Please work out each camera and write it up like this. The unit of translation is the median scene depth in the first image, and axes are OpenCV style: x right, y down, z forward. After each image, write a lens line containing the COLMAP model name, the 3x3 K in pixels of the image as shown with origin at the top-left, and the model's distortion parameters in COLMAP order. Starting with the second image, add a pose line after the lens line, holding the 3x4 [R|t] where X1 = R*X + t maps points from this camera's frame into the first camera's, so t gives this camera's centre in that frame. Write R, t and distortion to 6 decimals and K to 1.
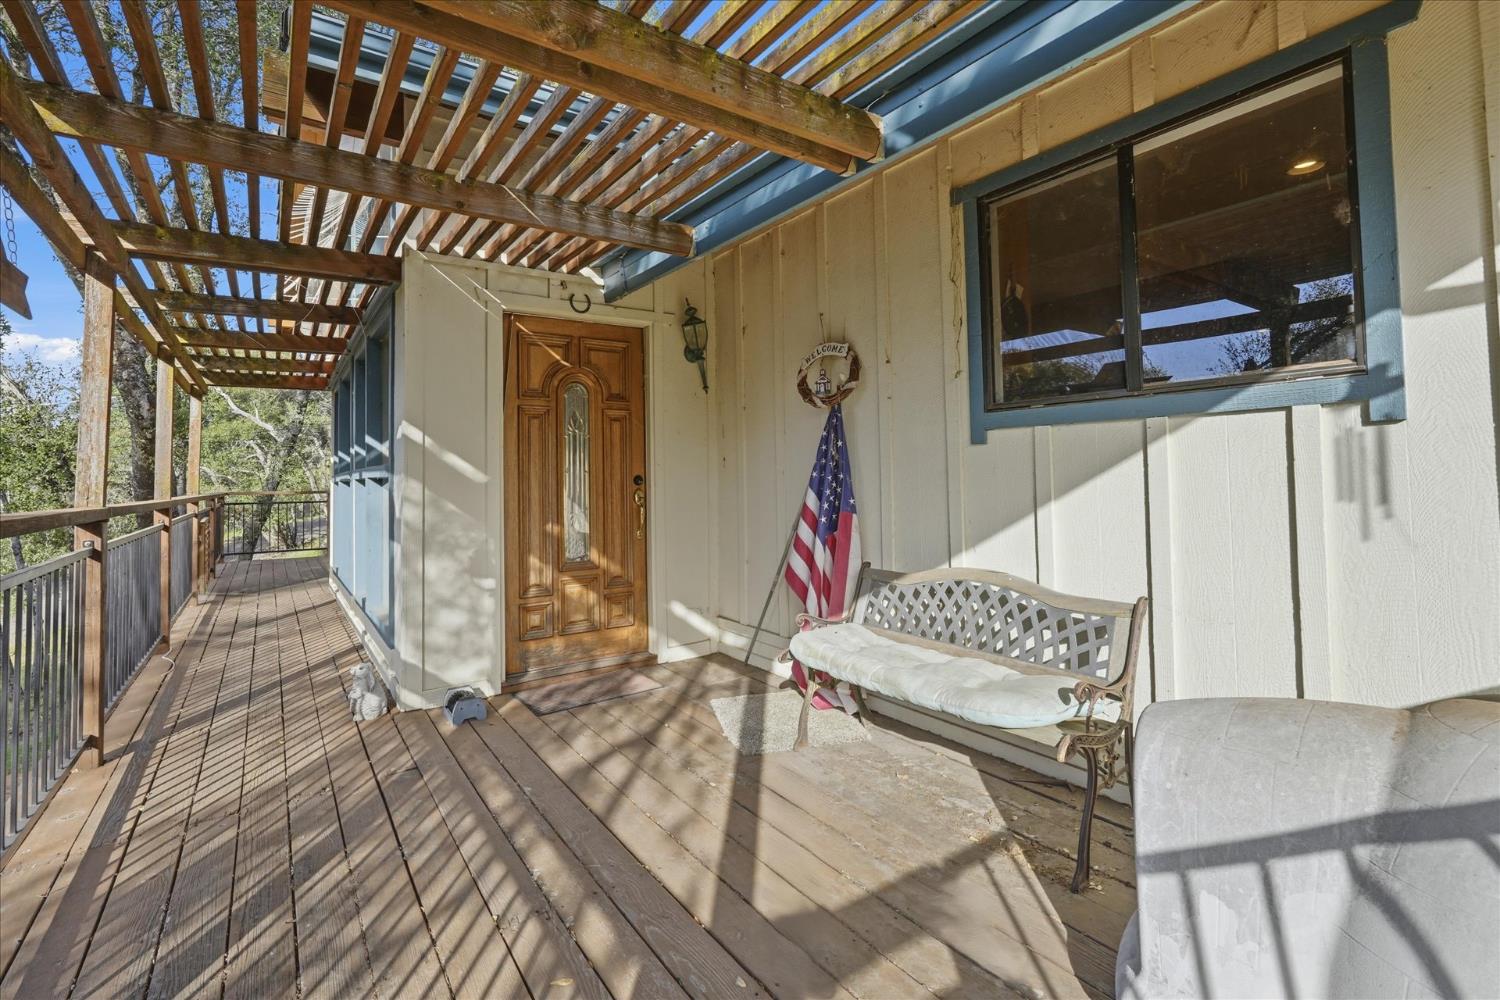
lens RADIAL K [[690.2, 0, 755.6], [0, 690.2, 456.5], [0, 0, 1]] dist [0.002597, 0.001844]
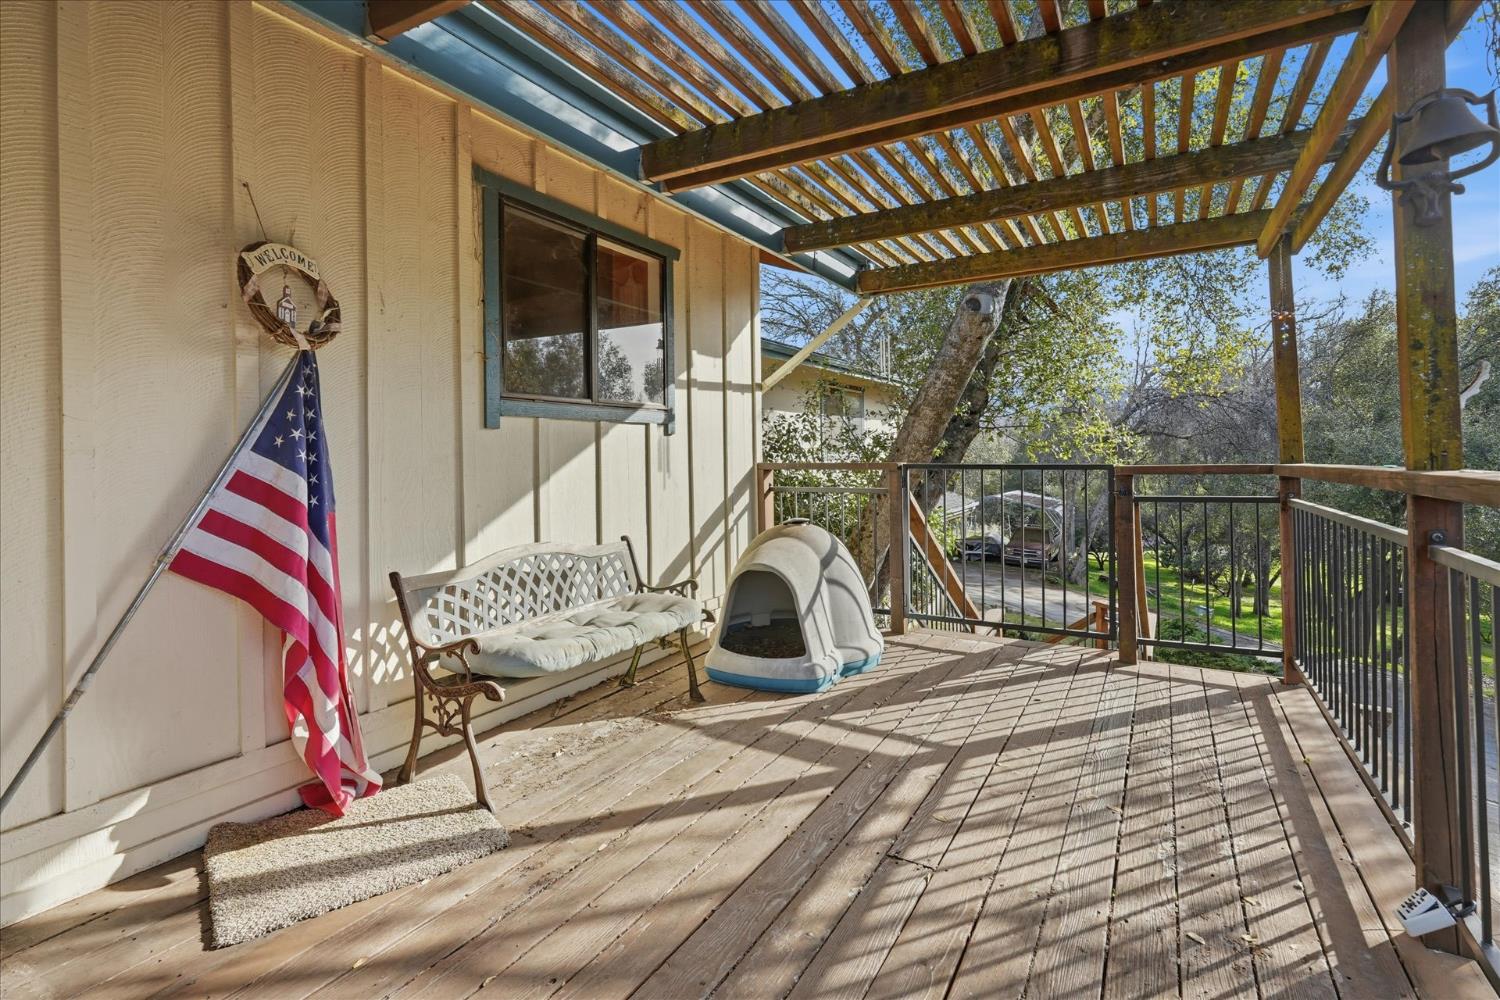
lens RADIAL K [[690.2, 0, 768.8], [0, 690.2, 456.7], [0, 0, 1]] dist [0.002597, 0.001844]
pose [[-0.420084, 0.025089, 0.907139, -0.995848], [-0.002519, 0.999582, -0.028812, 0.068079], [-0.907482, -0.014388, -0.419845, 1.354167]]
